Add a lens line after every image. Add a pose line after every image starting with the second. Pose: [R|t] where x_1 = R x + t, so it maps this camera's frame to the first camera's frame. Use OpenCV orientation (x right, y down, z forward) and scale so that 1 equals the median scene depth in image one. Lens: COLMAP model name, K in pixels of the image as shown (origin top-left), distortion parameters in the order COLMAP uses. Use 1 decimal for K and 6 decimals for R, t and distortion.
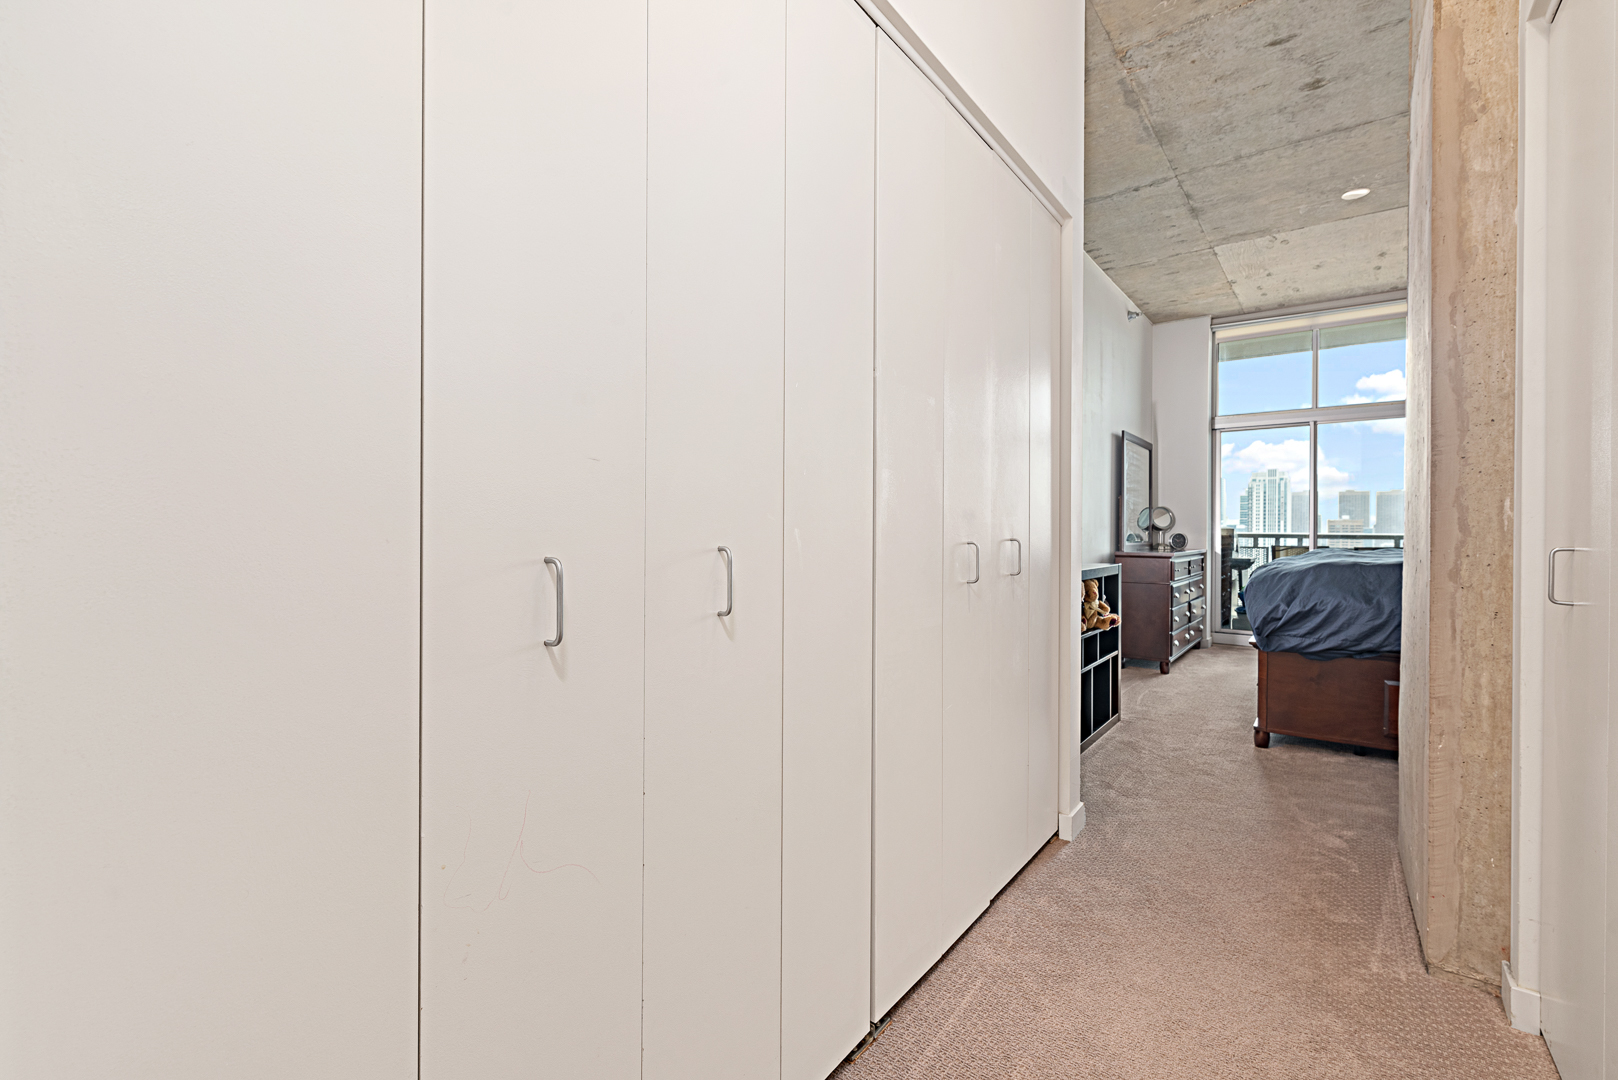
lens RADIAL K [[696.8, 0, 816.8], [0, 696.8, 540.3], [0, 0, 1]] dist [0.001093, -0.000508]
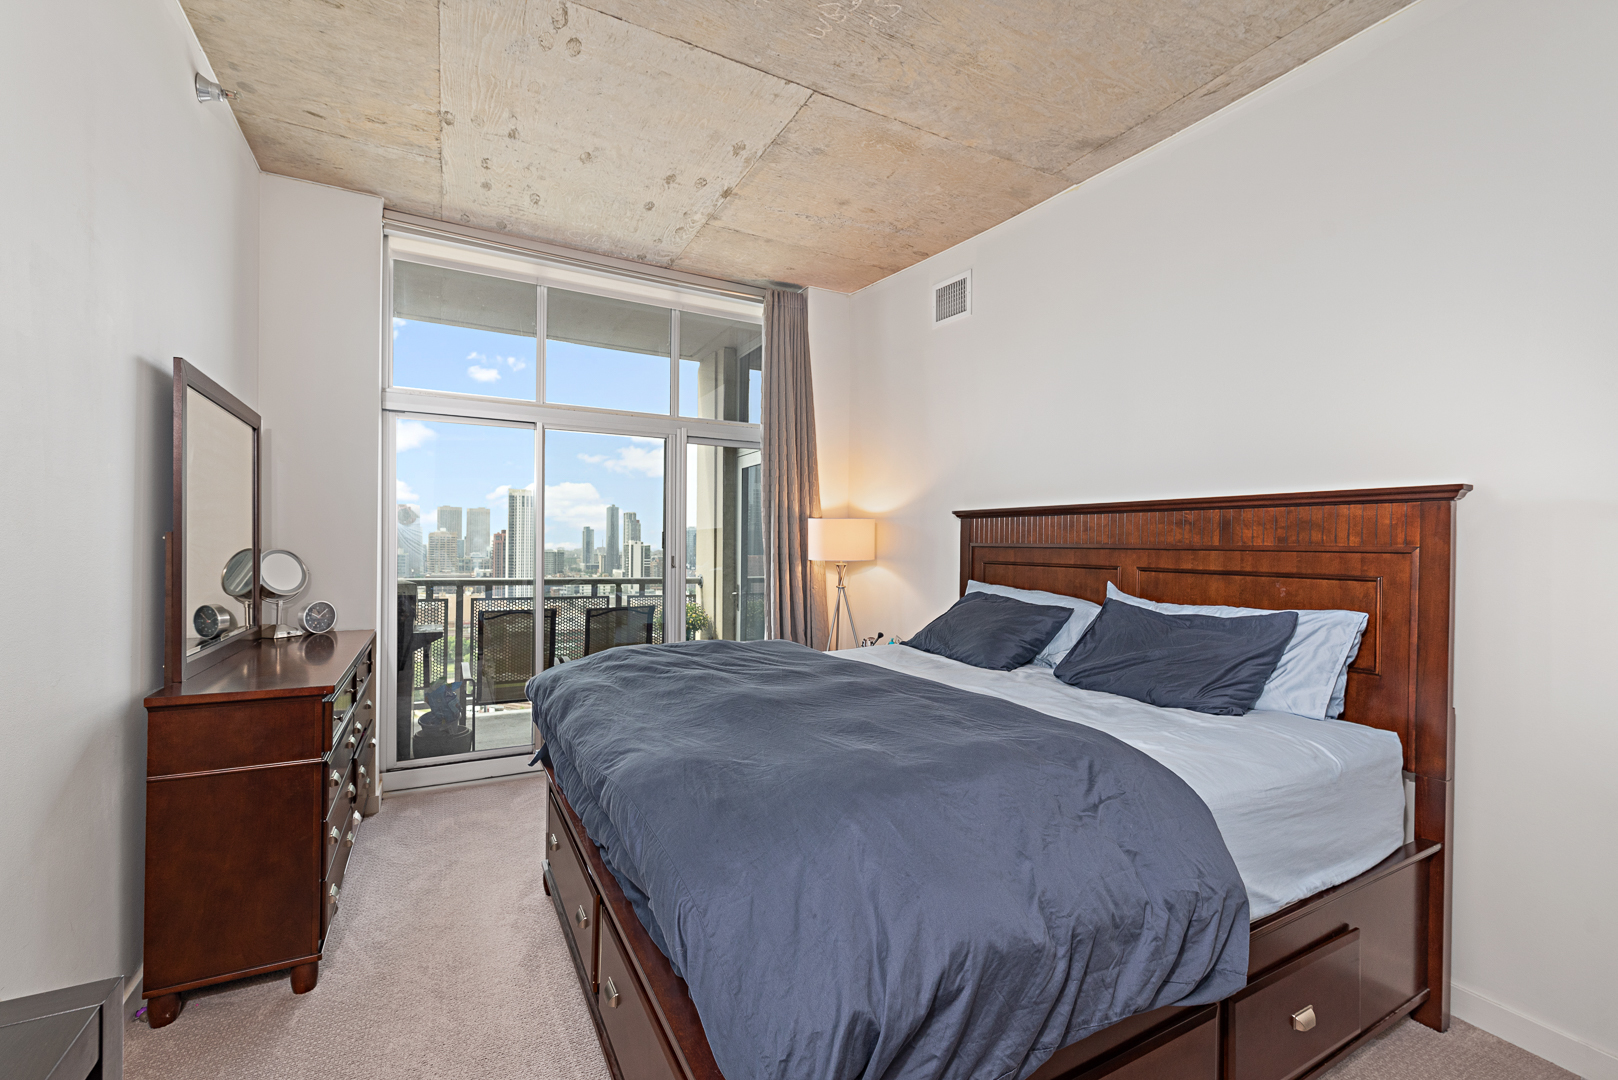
lens RADIAL K [[681.7, 0, 805.5], [0, 681.7, 546.4], [0, 0, 1]] dist [0.000180, -0.000114]
pose [[0.416257, 0.003634, 0.909240, 0.360377], [0.000737, 0.999990, -0.004335, -0.079169], [-0.909247, 0.002475, 0.416250, 0.788220]]
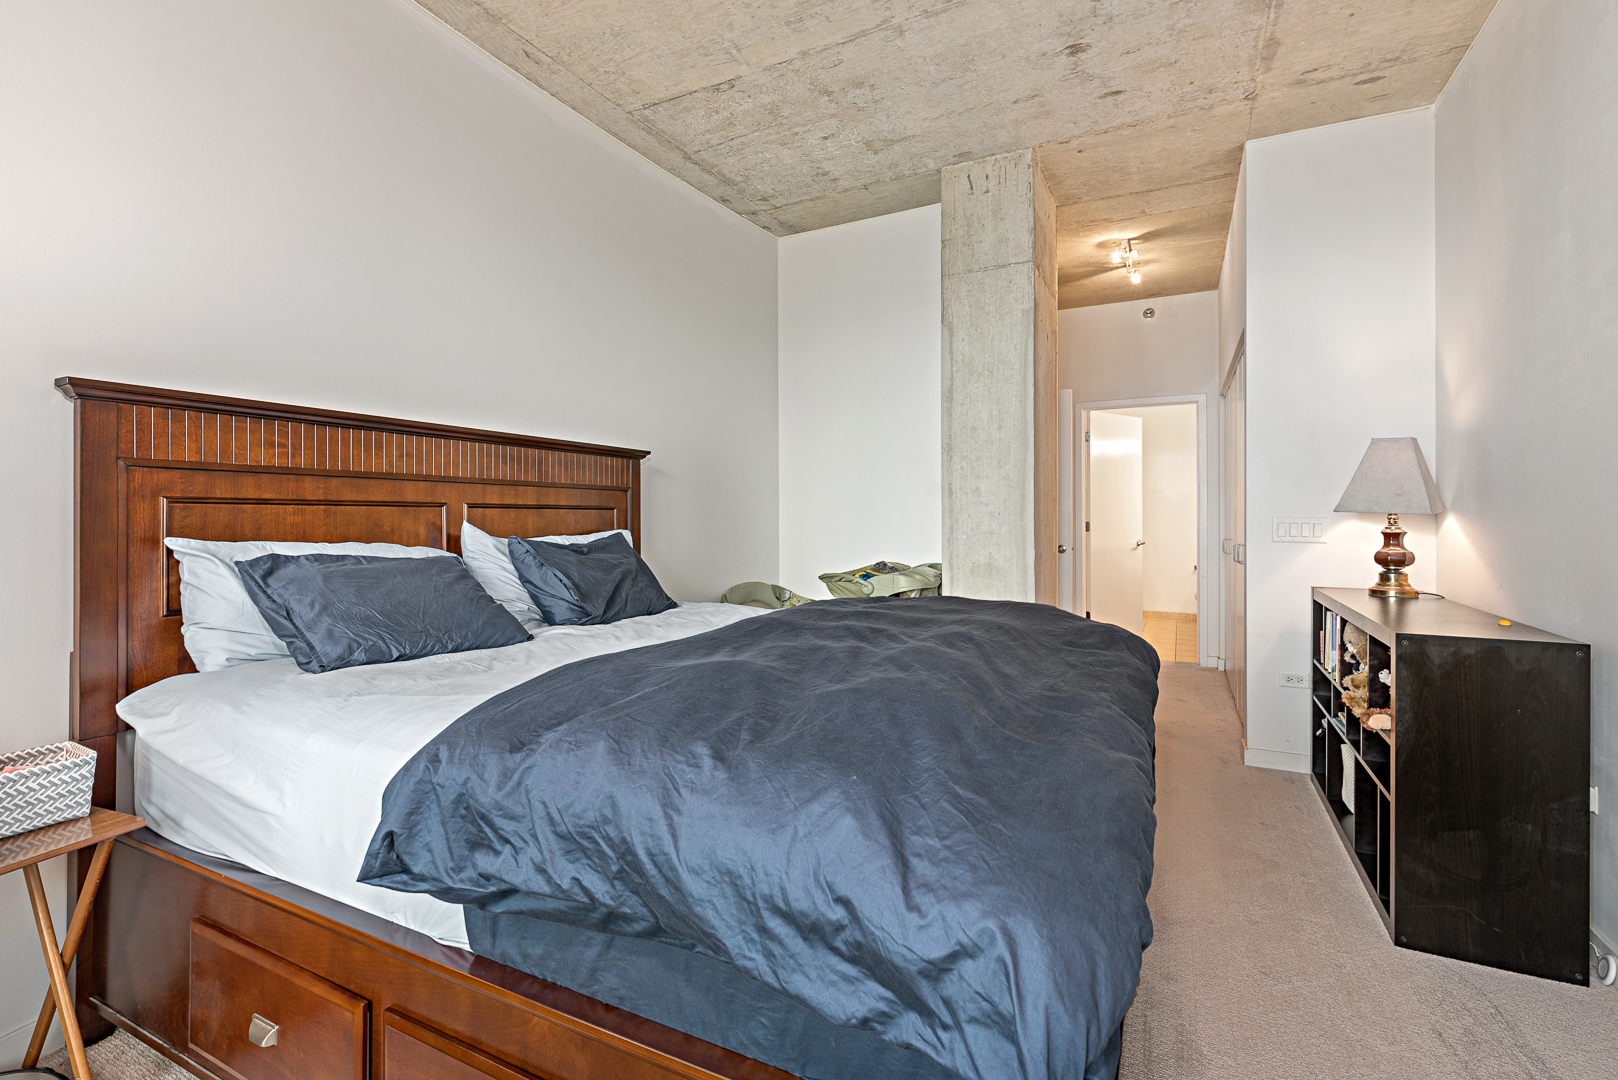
lens RADIAL K [[707.4, 0, 809.0], [0, 707.4, 540.0], [0, 0, 1]] dist [-0.001555, -0.000257]
pose [[-0.985048, 0.002093, -0.172267, 0.952720], [-0.009107, 0.997895, 0.064203, -0.072084], [0.172038, 0.064812, -0.982956, 1.474869]]
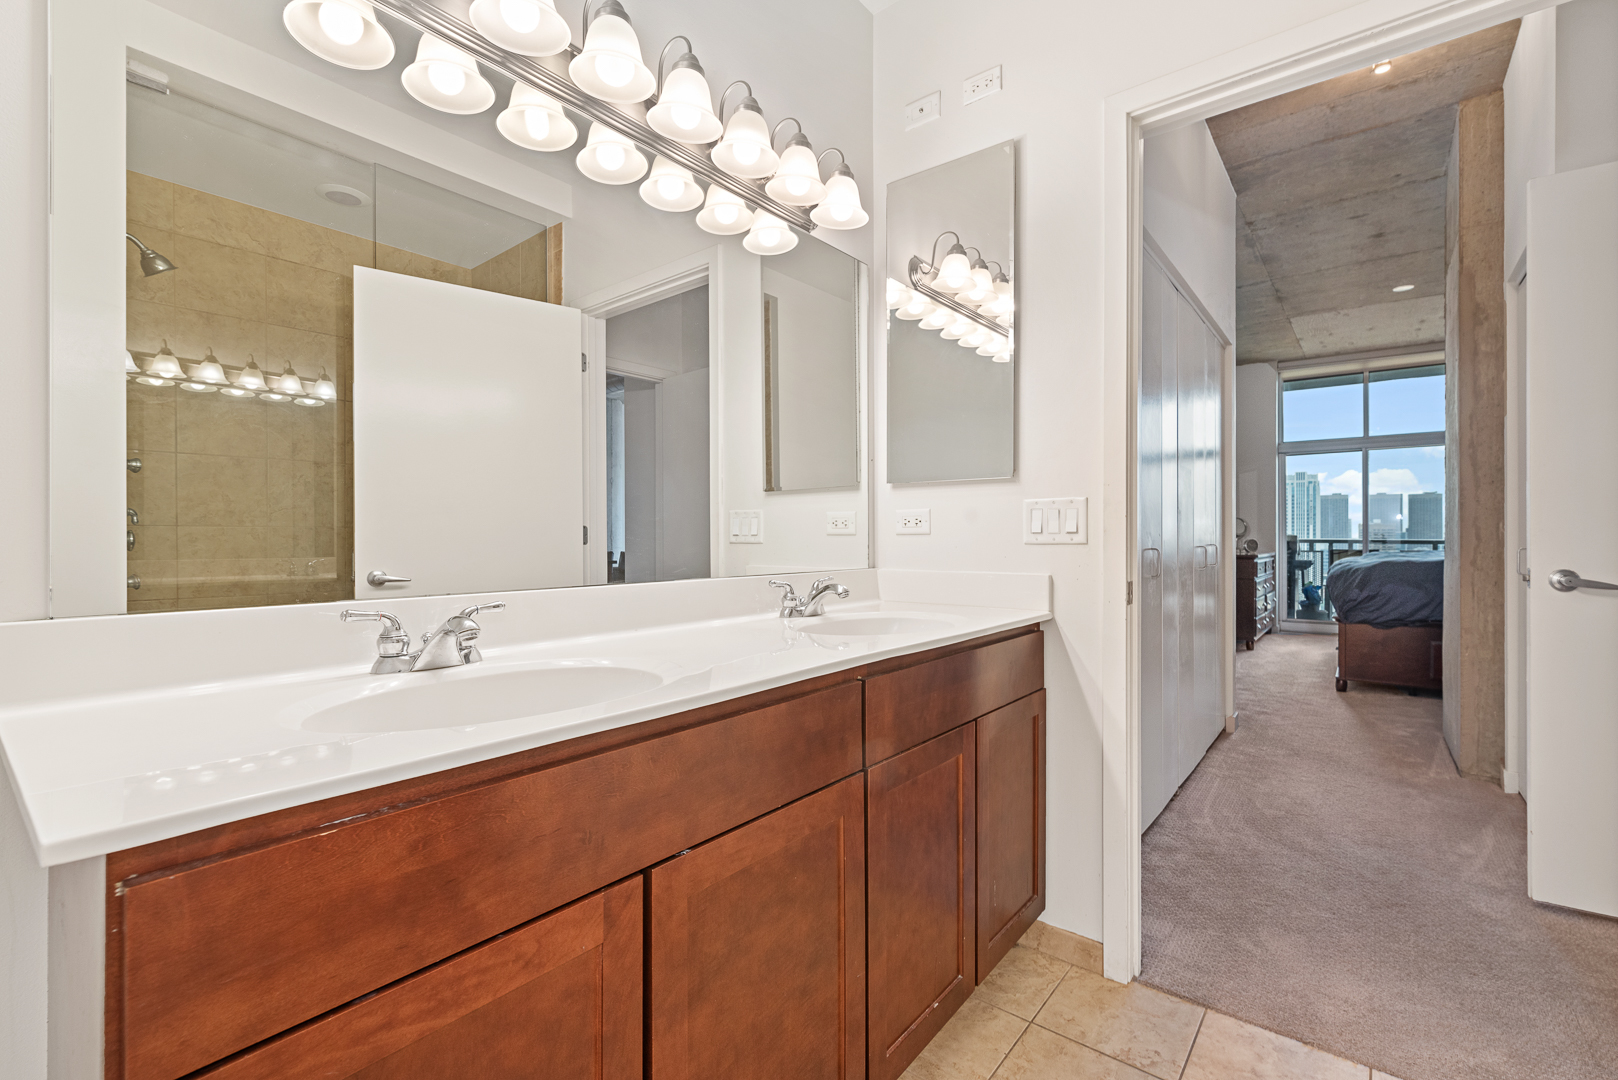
lens RADIAL K [[707.4, 0, 809.0], [0, 707.4, 540.0], [0, 0, 1]] dist [-0.001555, -0.000257]
pose [[0.999598, -0.002252, -0.028276, -0.355946], [0.002010, 0.999961, -0.008607, 0.000379], [0.028294, 0.008547, 0.999563, -0.413305]]
